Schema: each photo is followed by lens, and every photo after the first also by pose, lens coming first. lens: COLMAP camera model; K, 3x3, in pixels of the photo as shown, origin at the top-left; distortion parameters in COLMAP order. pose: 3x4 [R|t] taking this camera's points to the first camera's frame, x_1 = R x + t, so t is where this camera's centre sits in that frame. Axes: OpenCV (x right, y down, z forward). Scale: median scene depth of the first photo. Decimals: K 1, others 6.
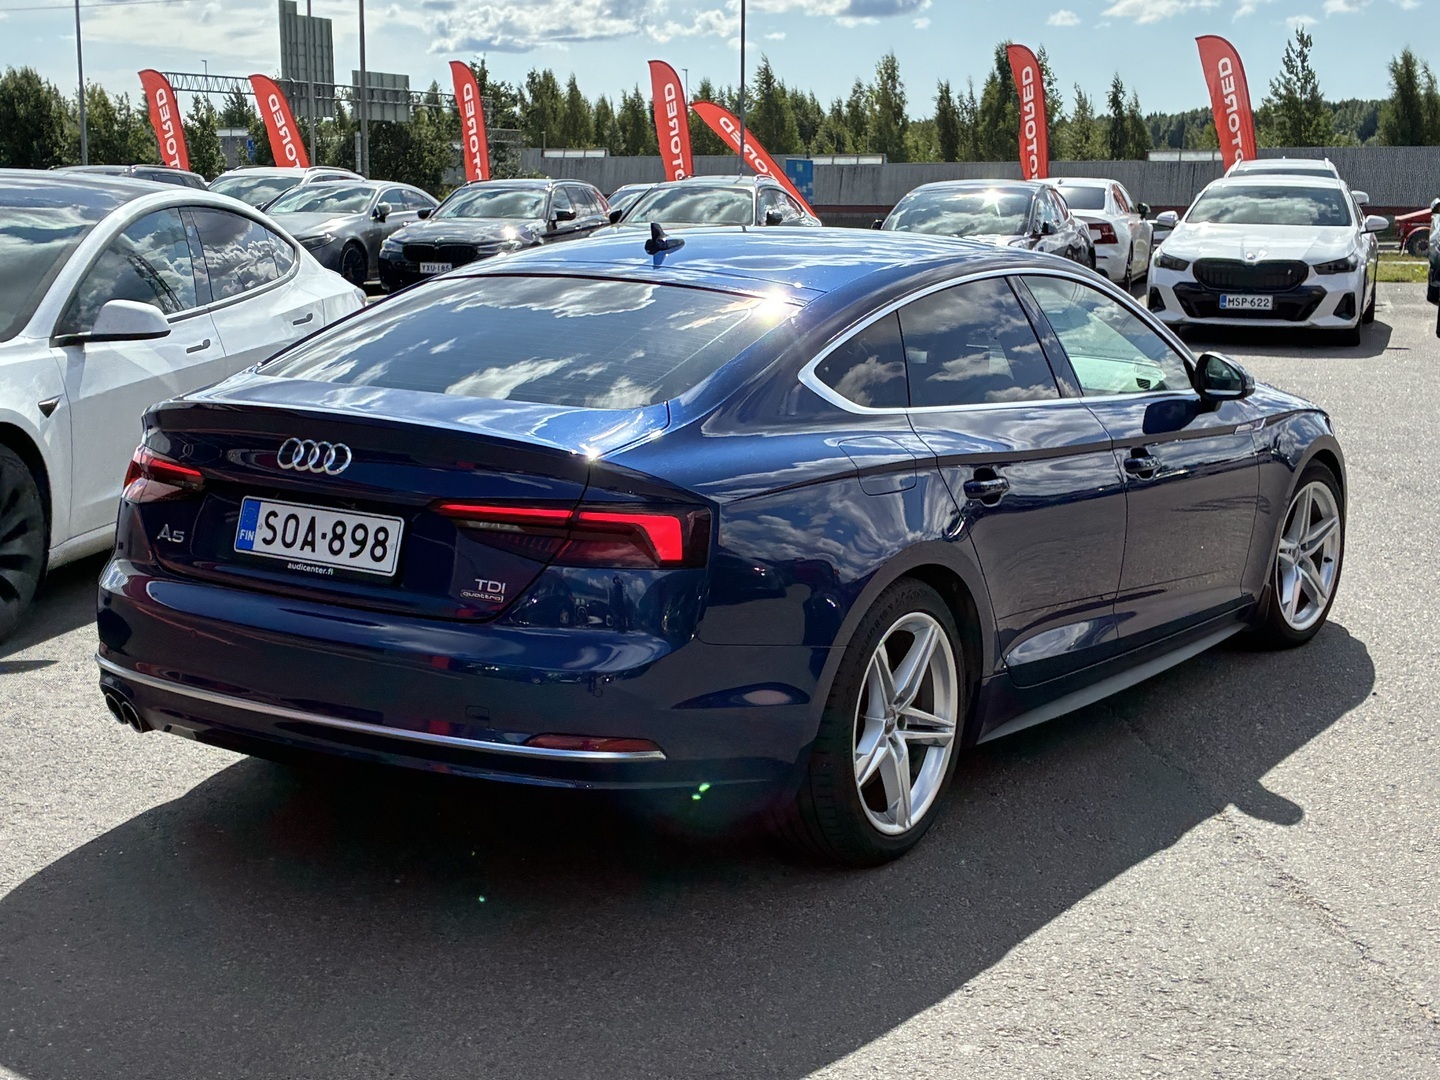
lens RADIAL K [[2292.7, 0, 717.8], [0, 2292.7, 543.8], [0, 0, 1]] dist [0.206108, 0.000000]
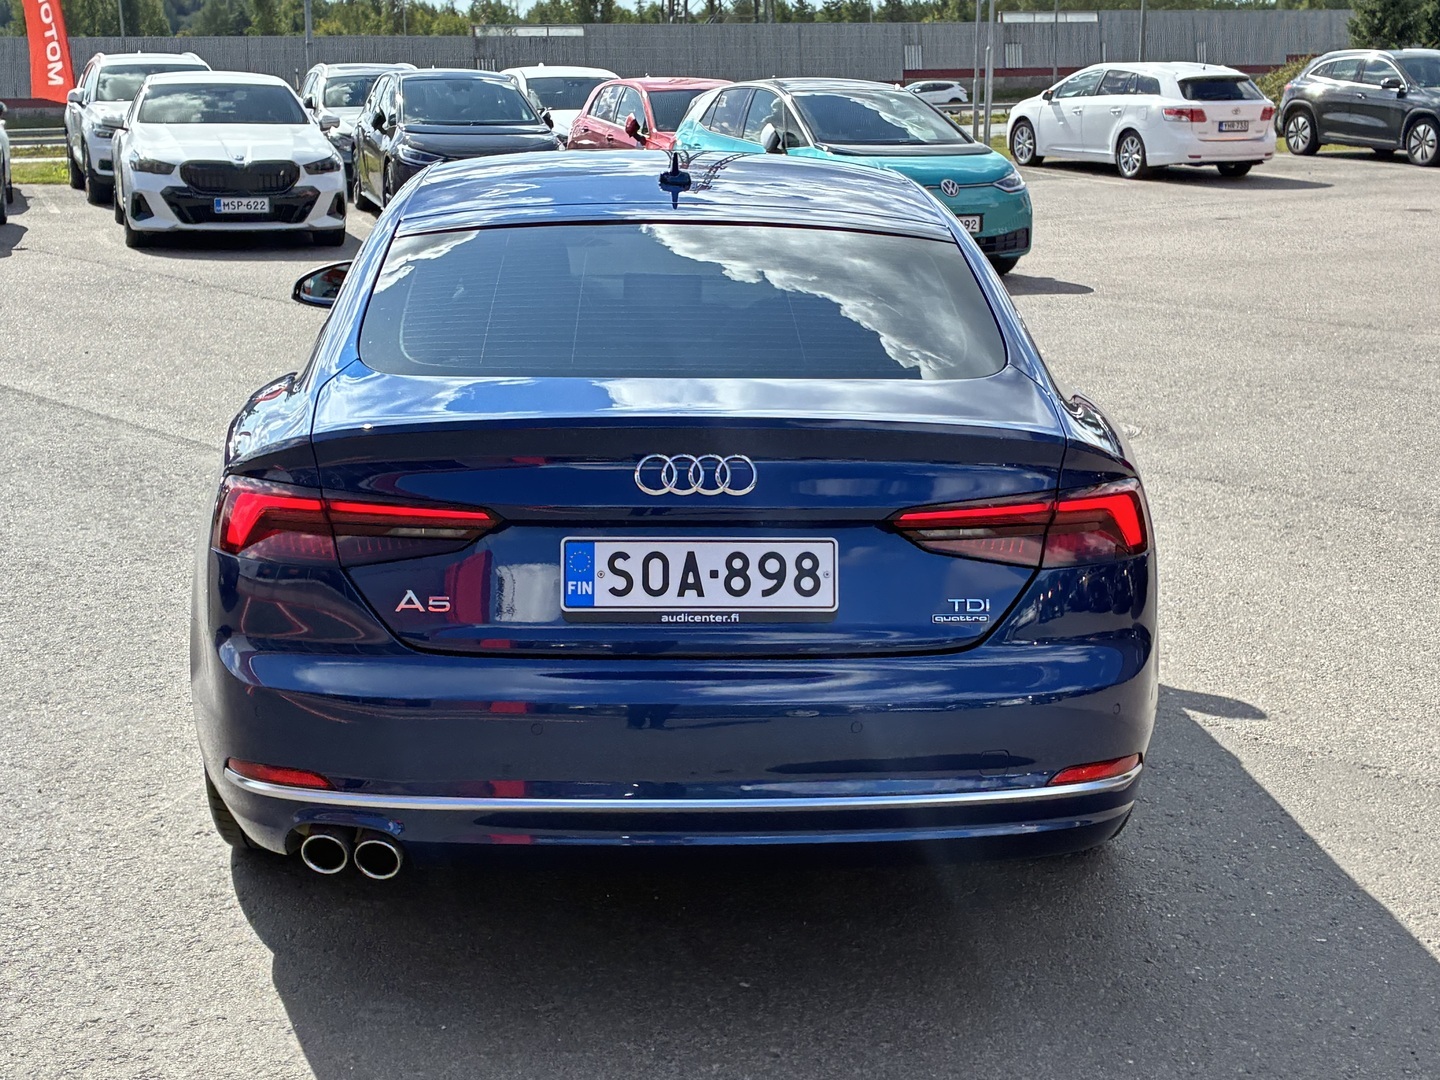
lens RADIAL K [[2292.7, 0, 718.9], [0, 2292.7, 535.0], [0, 0, 1]] dist [0.206108, 0.000000]
pose [[0.829557, -0.134606, 0.541956, -0.579392], [0.111881, 0.990898, 0.074858, -0.073427], [-0.547099, -0.001465, 0.837066, 0.340048]]
